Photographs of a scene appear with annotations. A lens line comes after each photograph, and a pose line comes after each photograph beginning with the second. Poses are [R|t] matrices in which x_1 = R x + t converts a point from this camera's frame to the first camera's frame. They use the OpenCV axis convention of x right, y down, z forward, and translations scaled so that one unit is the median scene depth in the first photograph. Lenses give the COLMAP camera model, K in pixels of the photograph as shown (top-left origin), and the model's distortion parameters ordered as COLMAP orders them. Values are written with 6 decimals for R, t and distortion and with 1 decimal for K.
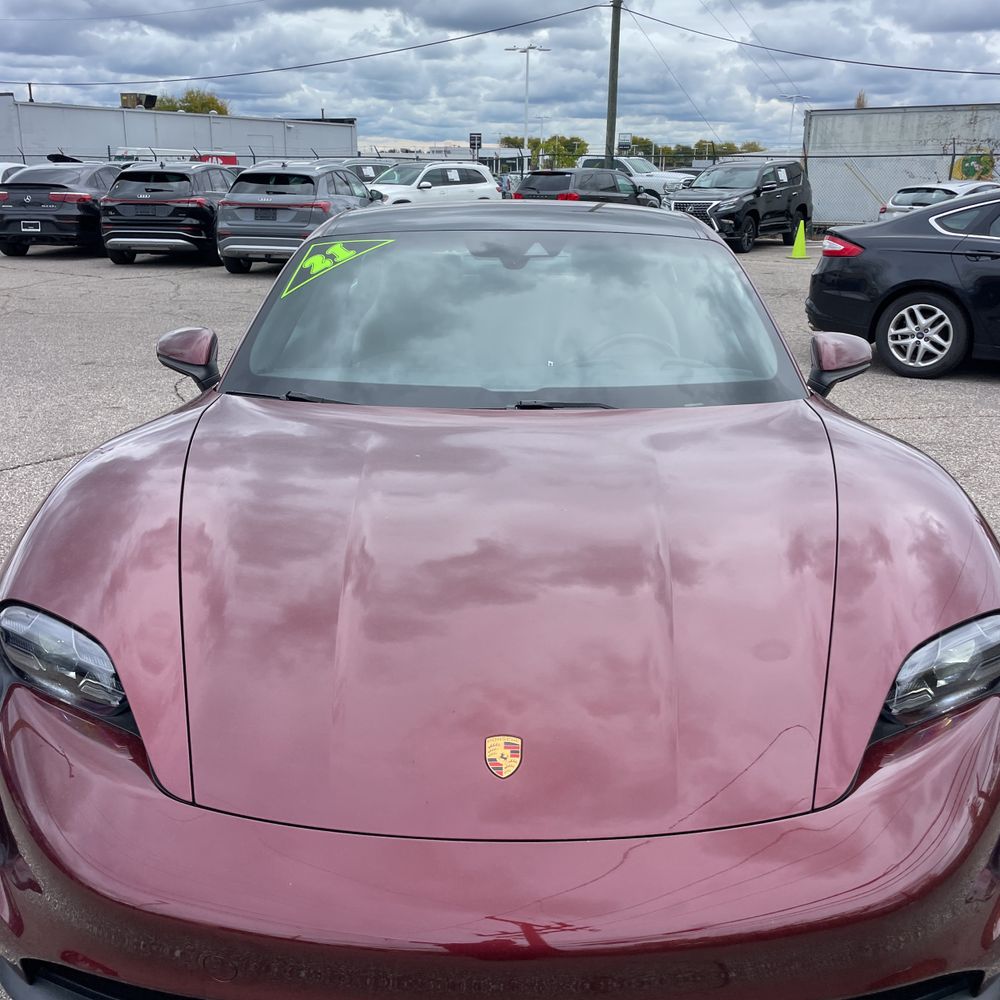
lens RADIAL K [[1028.3, 0, 506.4], [0, 1028.3, 506.9], [0, 0, 1]] dist [0.031203, 0.000000]
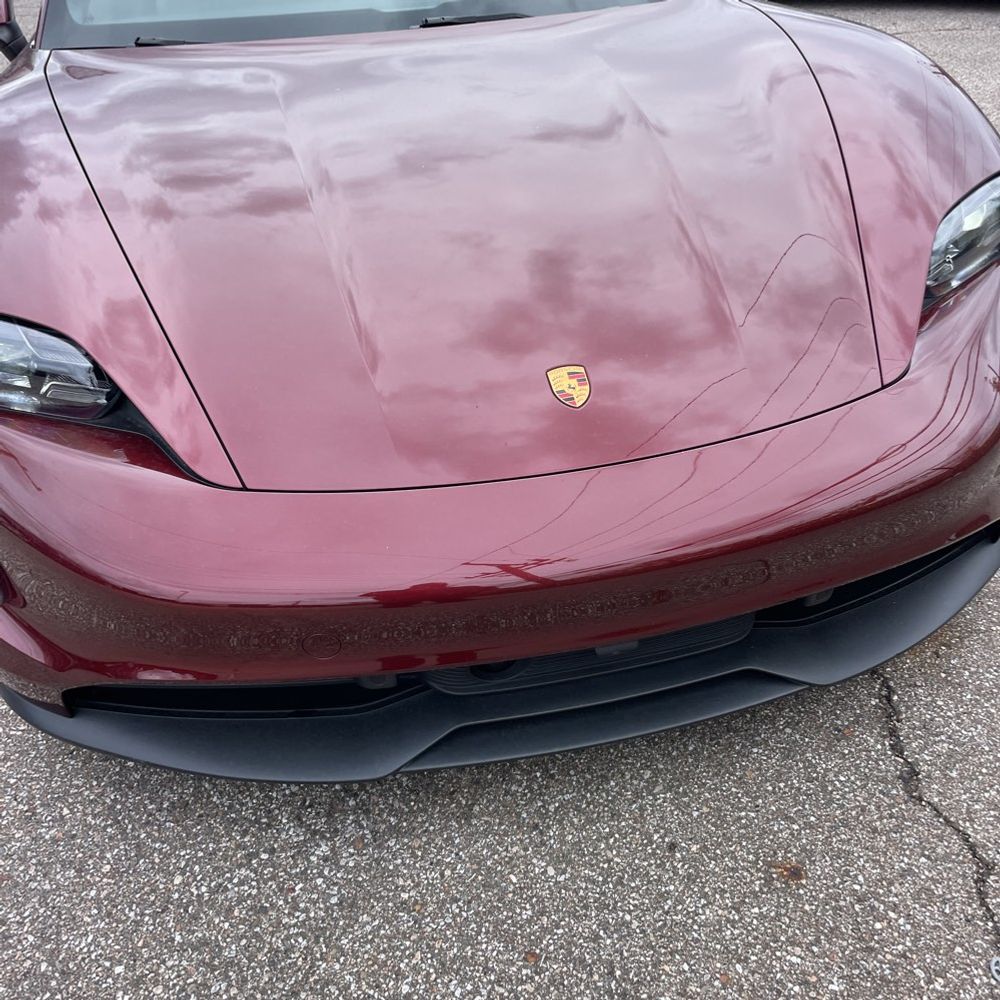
lens RADIAL K [[1028.3, 0, 496.5], [0, 1028.3, 495.8], [0, 0, 1]] dist [0.031203, 0.000000]
pose [[0.969819, -0.177677, 0.166978, -0.022333], [0.127274, 0.953020, 0.274871, 0.007015], [-0.207972, -0.245324, 0.946871, 0.011486]]
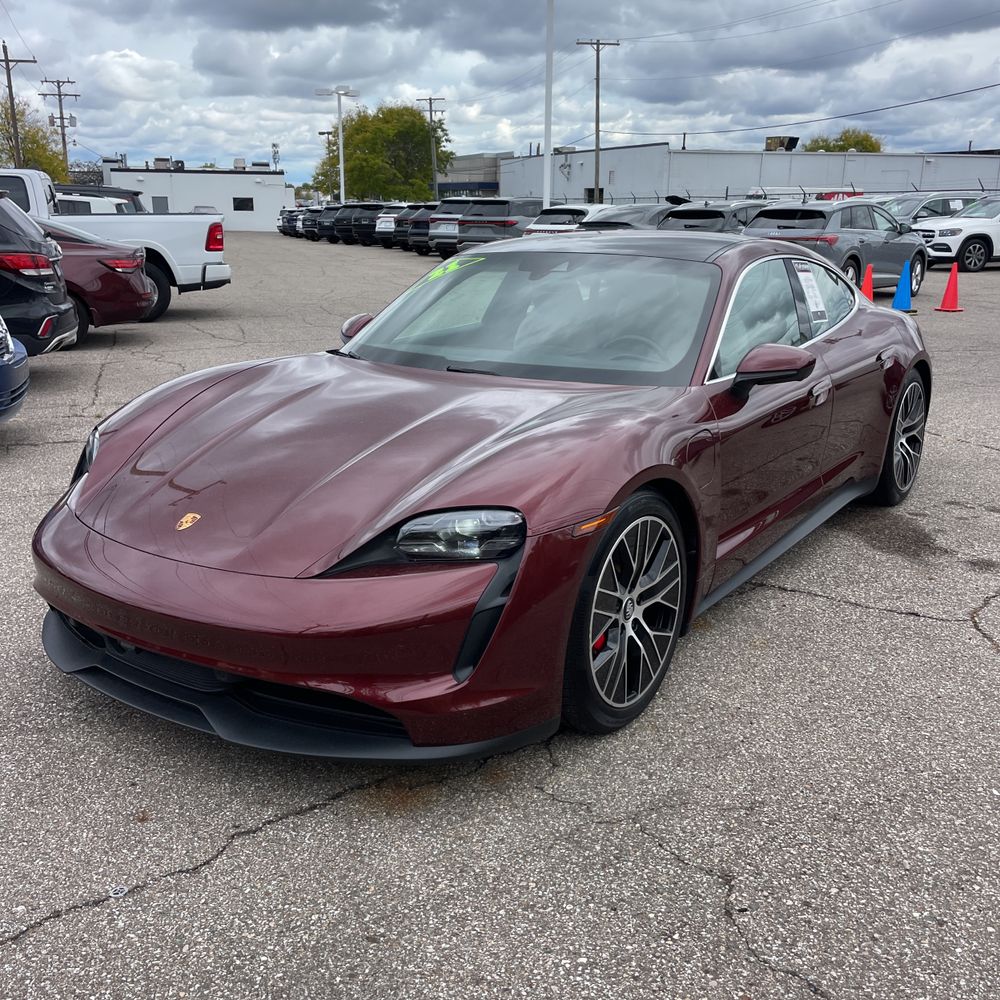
lens RADIAL K [[1028.3, 0, 497.6], [0, 1028.3, 492.7], [0, 0, 1]] dist [0.031203, 0.000000]
pose [[0.824229, 0.142904, -0.547927, 0.137337], [-0.167418, 0.985872, 0.005282, 0.008085], [0.540941, 0.087379, 0.836509, -0.023091]]
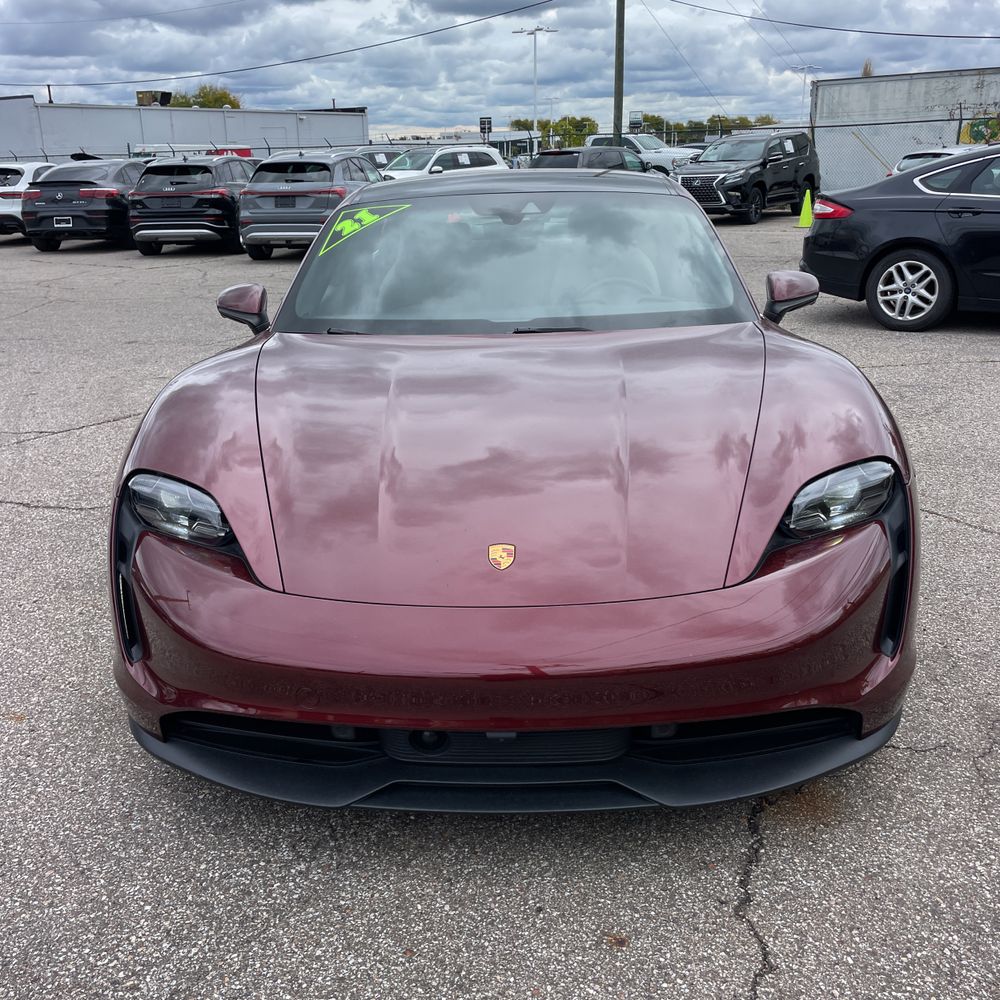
lens RADIAL K [[1028.3, 0, 492.5], [0, 1028.3, 501.9], [0, 0, 1]] dist [0.031203, 0.000000]
pose [[0.999103, -0.026155, -0.033310, 0.003049], [0.026479, 0.999606, 0.009318, 0.014358], [0.033054, -0.010192, 0.999402, -0.036333]]
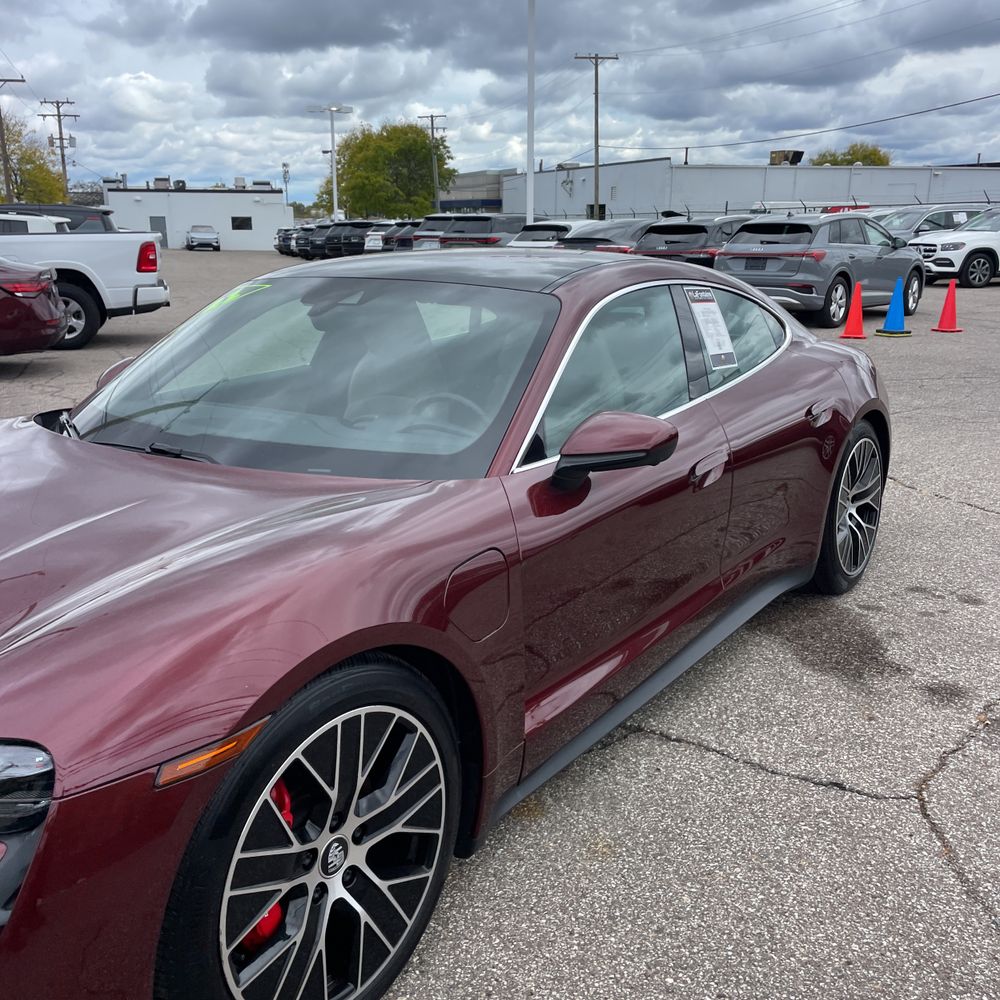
lens RADIAL K [[1028.3, 0, 501.6], [0, 1028.3, 496.9], [0, 0, 1]] dist [0.031203, 0.000000]
pose [[0.819986, 0.131757, -0.557013, 0.132725], [-0.161928, 0.986790, -0.004960, -0.016149], [0.549002, 0.094263, 0.830489, 0.056532]]
